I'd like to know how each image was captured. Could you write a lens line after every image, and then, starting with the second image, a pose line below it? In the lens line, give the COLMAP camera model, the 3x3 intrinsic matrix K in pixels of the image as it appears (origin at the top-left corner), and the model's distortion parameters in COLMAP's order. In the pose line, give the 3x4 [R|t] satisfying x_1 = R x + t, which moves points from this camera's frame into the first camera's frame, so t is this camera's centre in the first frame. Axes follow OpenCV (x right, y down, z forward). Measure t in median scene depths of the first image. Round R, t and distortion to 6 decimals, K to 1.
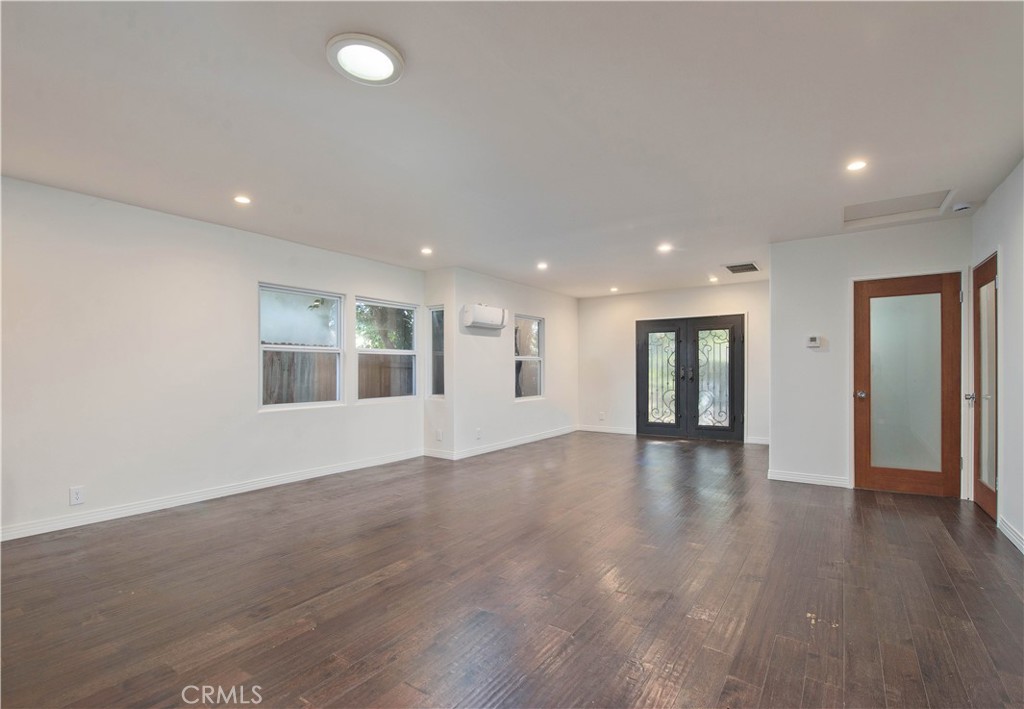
lens RADIAL K [[488.6, 0, 514.4], [0, 488.6, 361.5], [0, 0, 1]] dist [-0.018778, -0.001072]
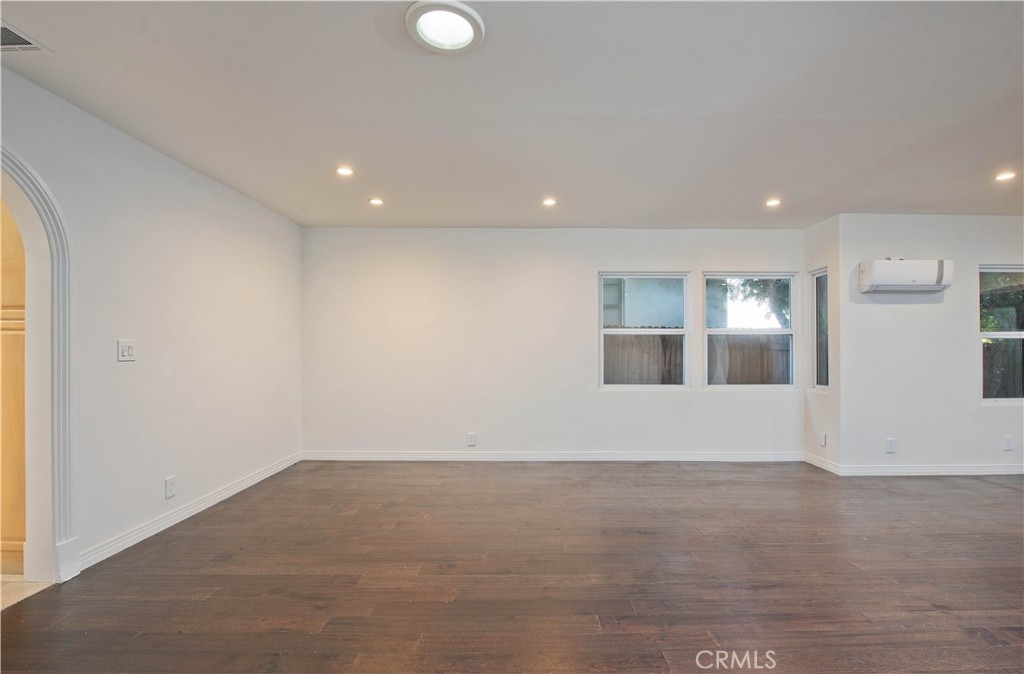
lens RADIAL K [[454.6, 0, 511.3], [0, 454.6, 342.7], [0, 0, 1]] dist [-0.018635, -0.000161]
pose [[0.550390, -0.013575, -0.834797, 0.216112], [0.010040, 0.999903, -0.009641, 0.004110], [0.834847, -0.003075, 0.550473, 0.266832]]
